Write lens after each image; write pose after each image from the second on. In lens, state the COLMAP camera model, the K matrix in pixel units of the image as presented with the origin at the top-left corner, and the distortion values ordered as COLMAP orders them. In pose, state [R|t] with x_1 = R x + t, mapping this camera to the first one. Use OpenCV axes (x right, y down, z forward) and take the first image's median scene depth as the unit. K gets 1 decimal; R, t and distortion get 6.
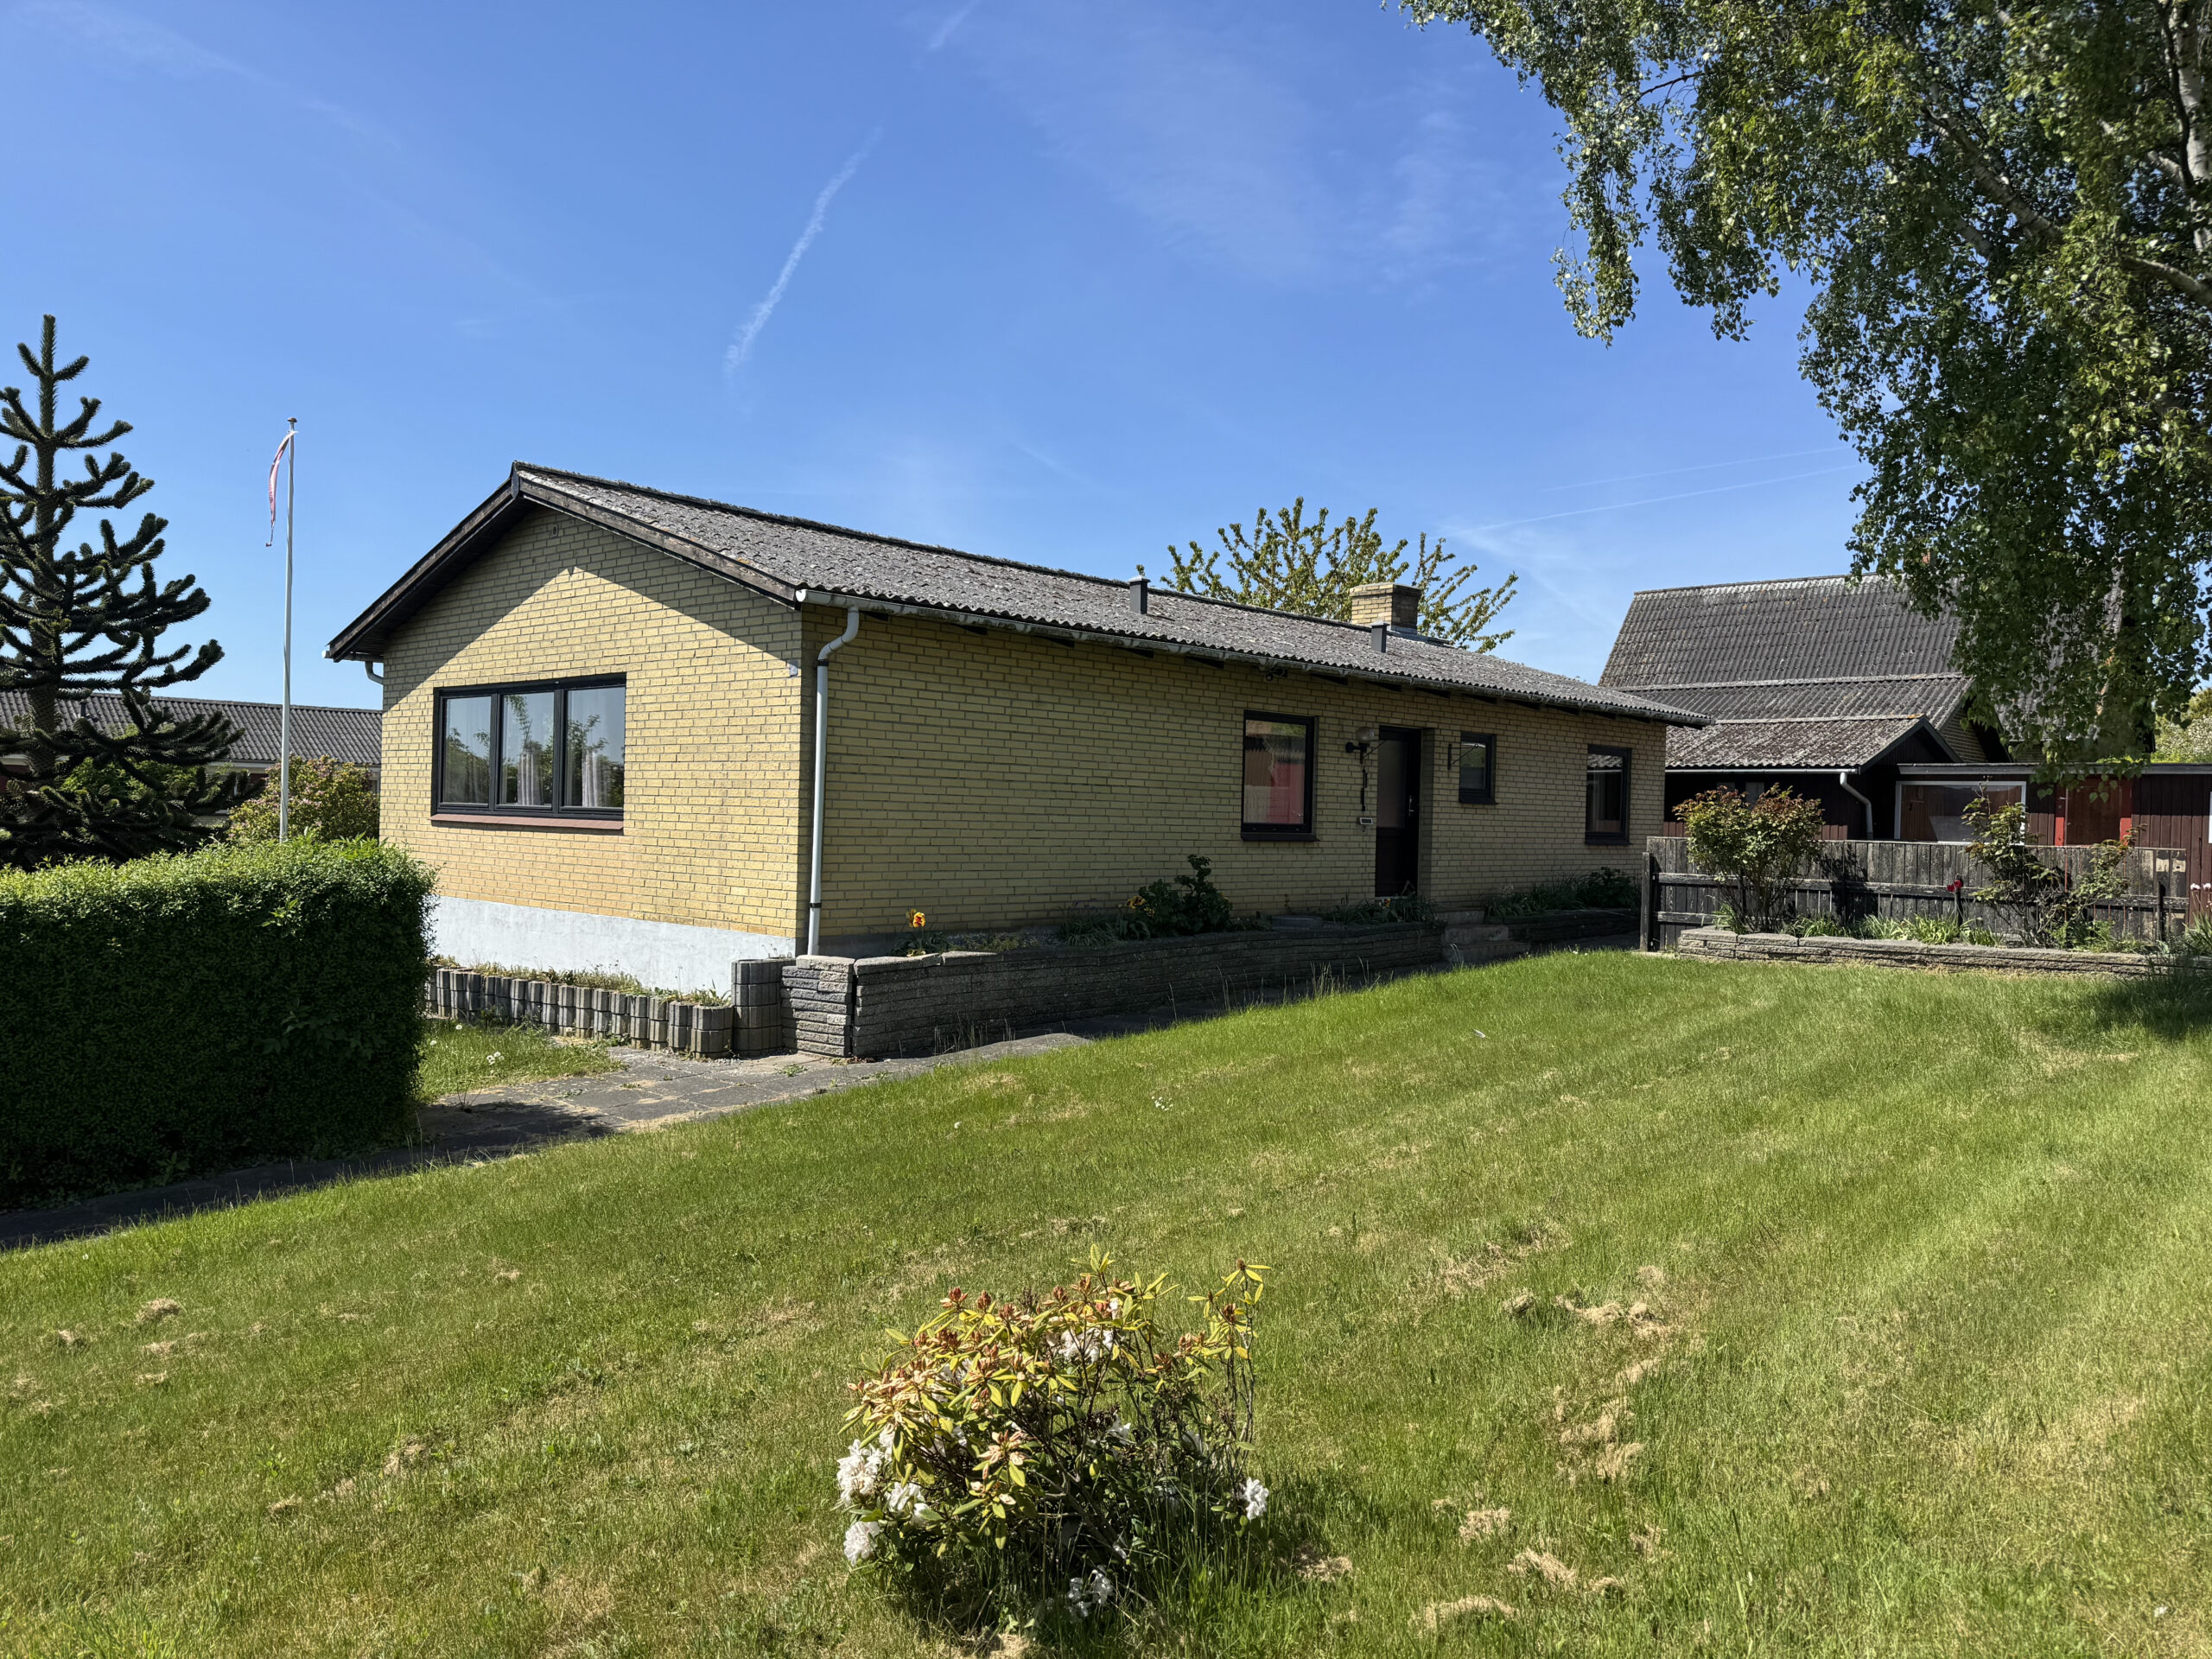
lens RADIAL K [[1590.6, 0, 1116.9], [0, 1590.6, 822.2], [0, 0, 1]] dist [0.186516, -0.238688]
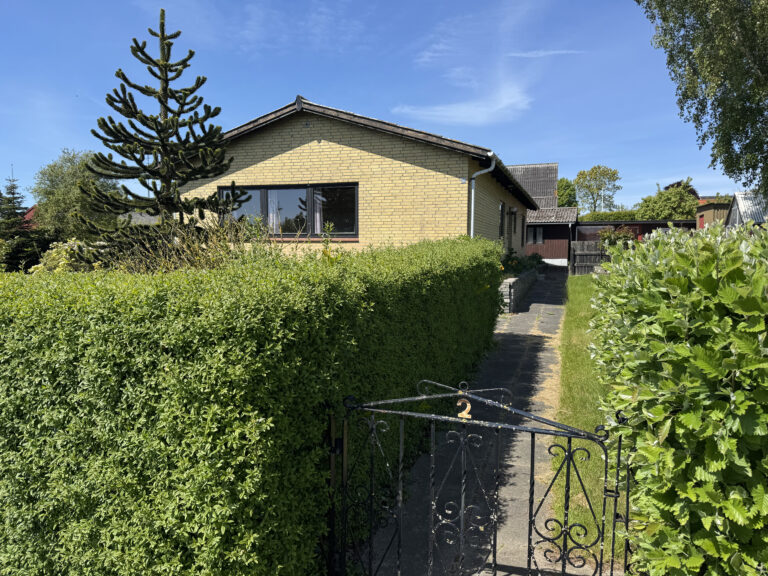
lens RADIAL K [[552.3, 0, 387.8], [0, 552.3, 285.5], [0, 0, 1]] dist [0.186516, -0.238688]
pose [[0.905389, -0.046241, 0.422058, -0.946920], [0.018712, 0.997432, 0.069139, 0.023391], [-0.424171, -0.054700, 0.903929, 0.198521]]
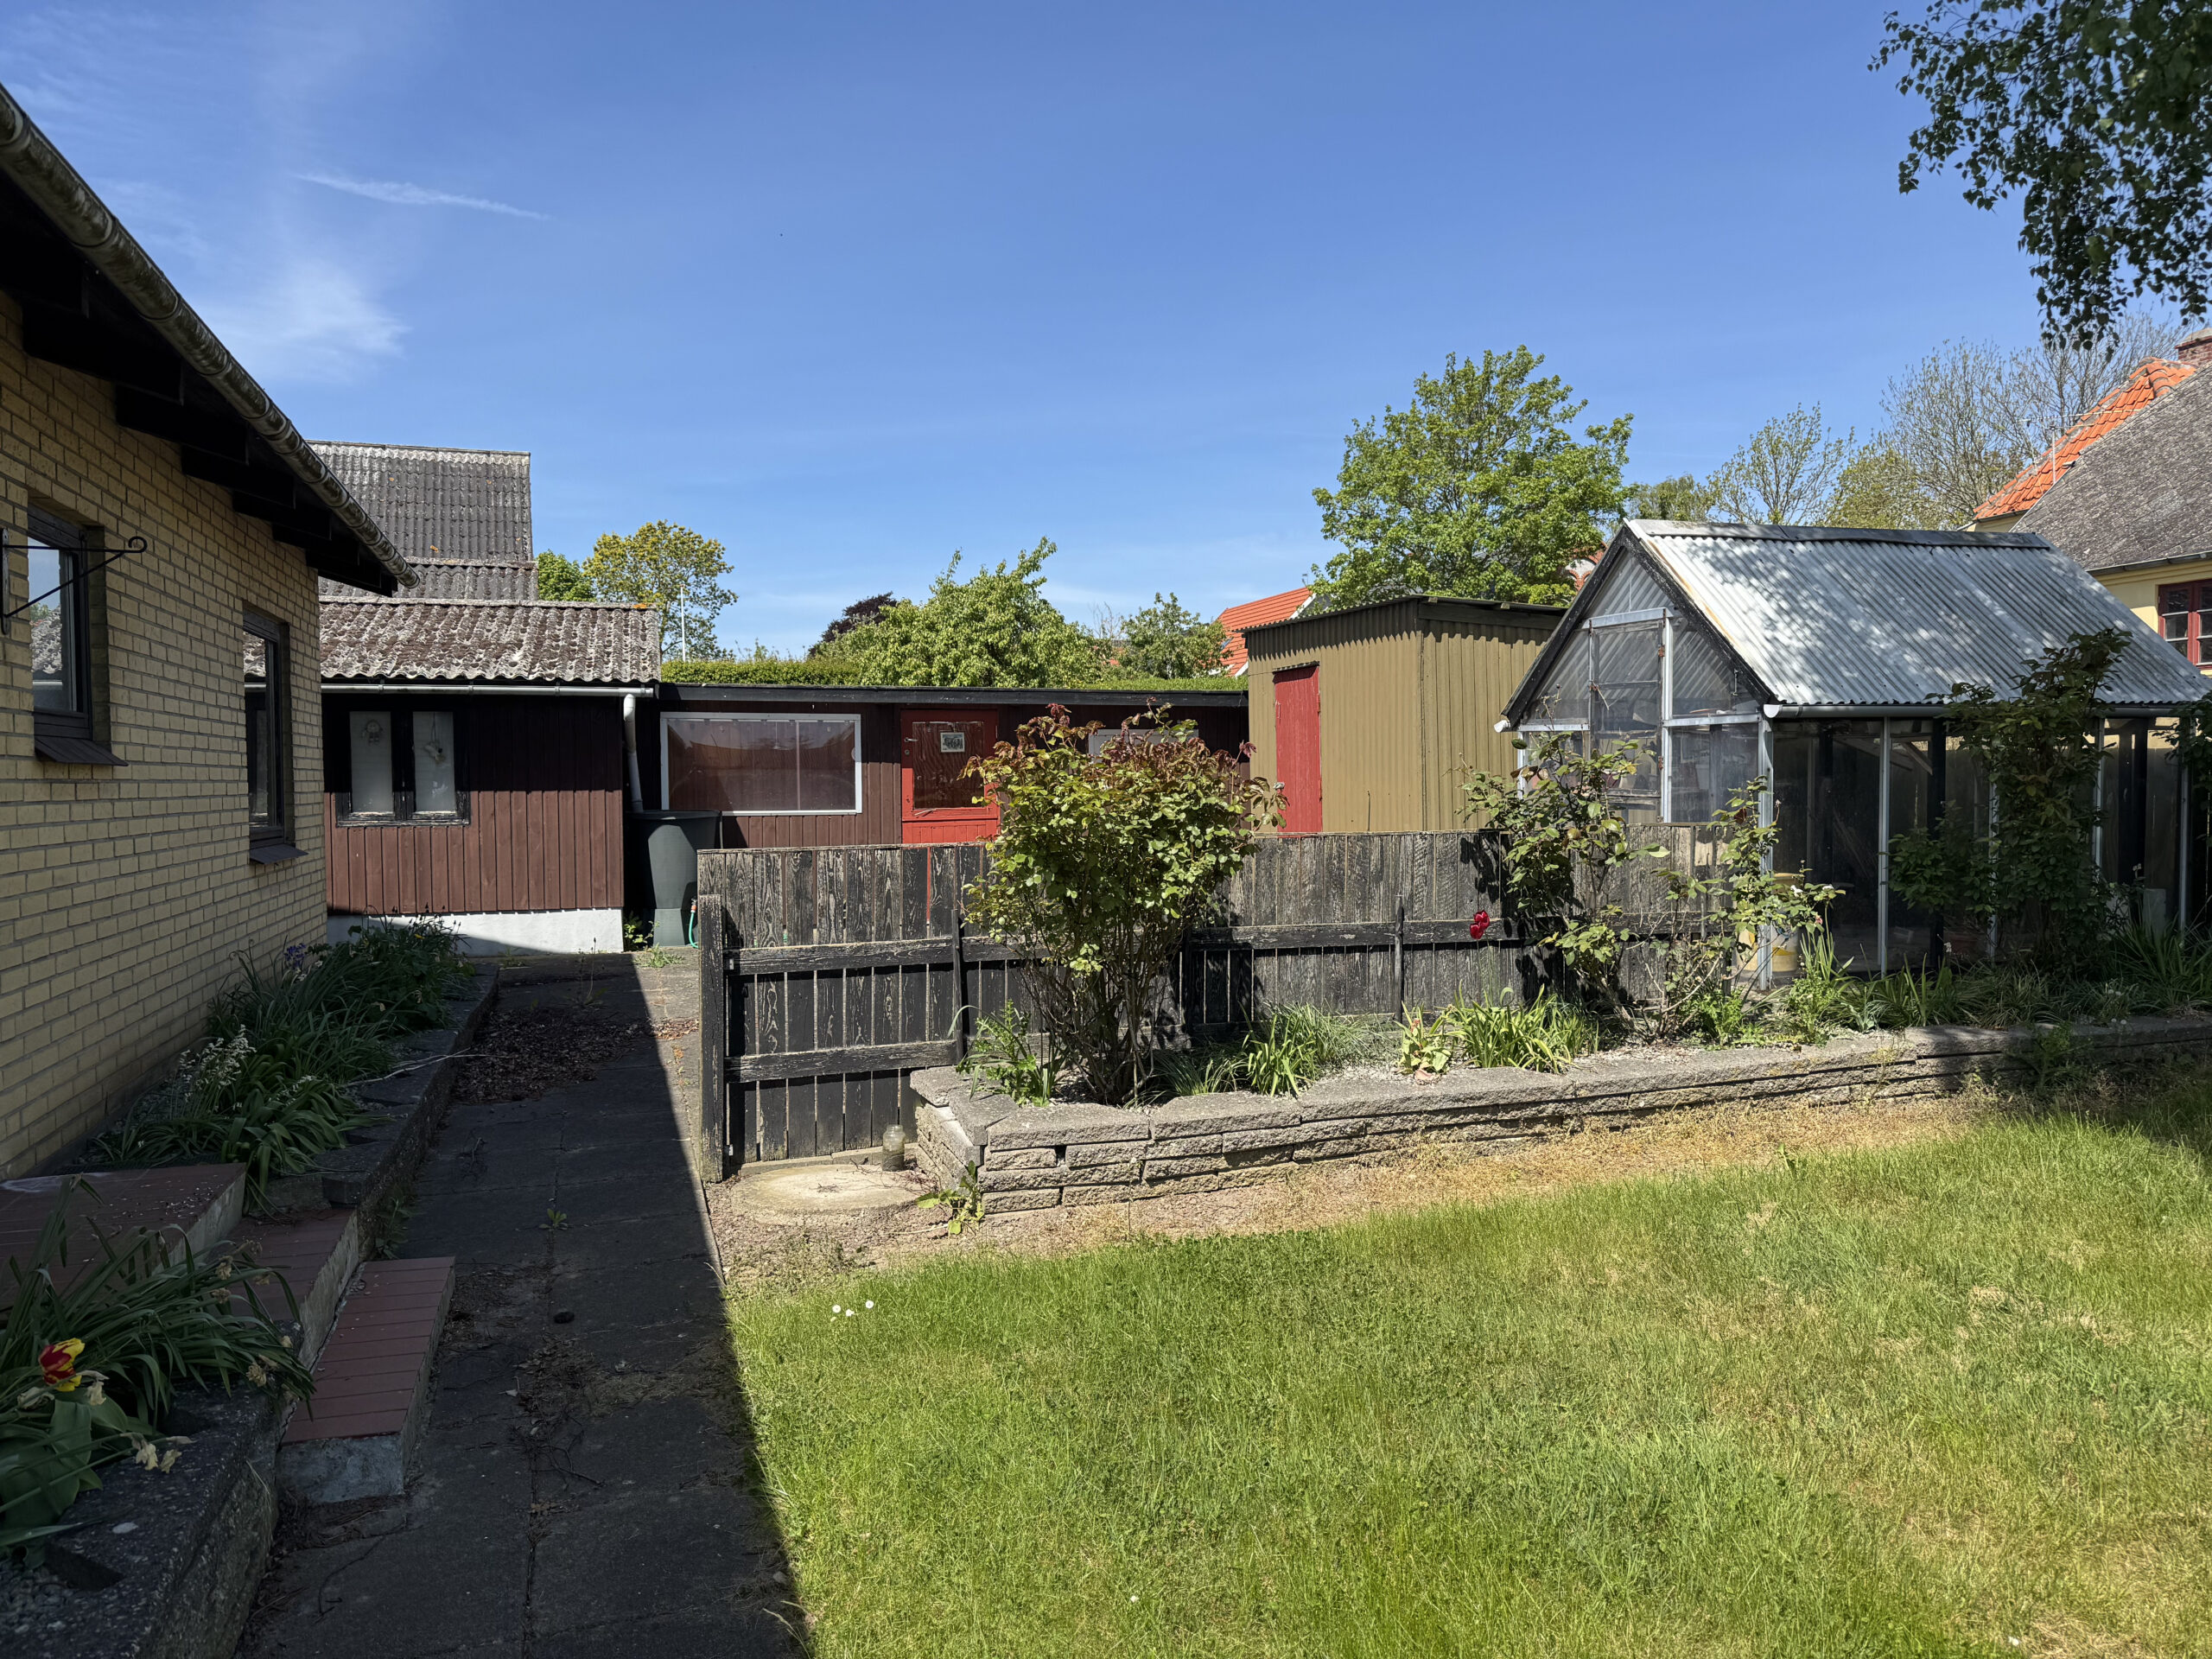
lens RADIAL K [[1590.6, 0, 1116.9], [0, 1590.6, 822.2], [0, 0, 1]] dist [0.186516, -0.238688]
pose [[0.478627, -0.051932, 0.876481, 0.118161], [0.024684, 0.998651, 0.045692, -0.020127], [-0.877672, -0.000235, 0.479263, 1.397409]]
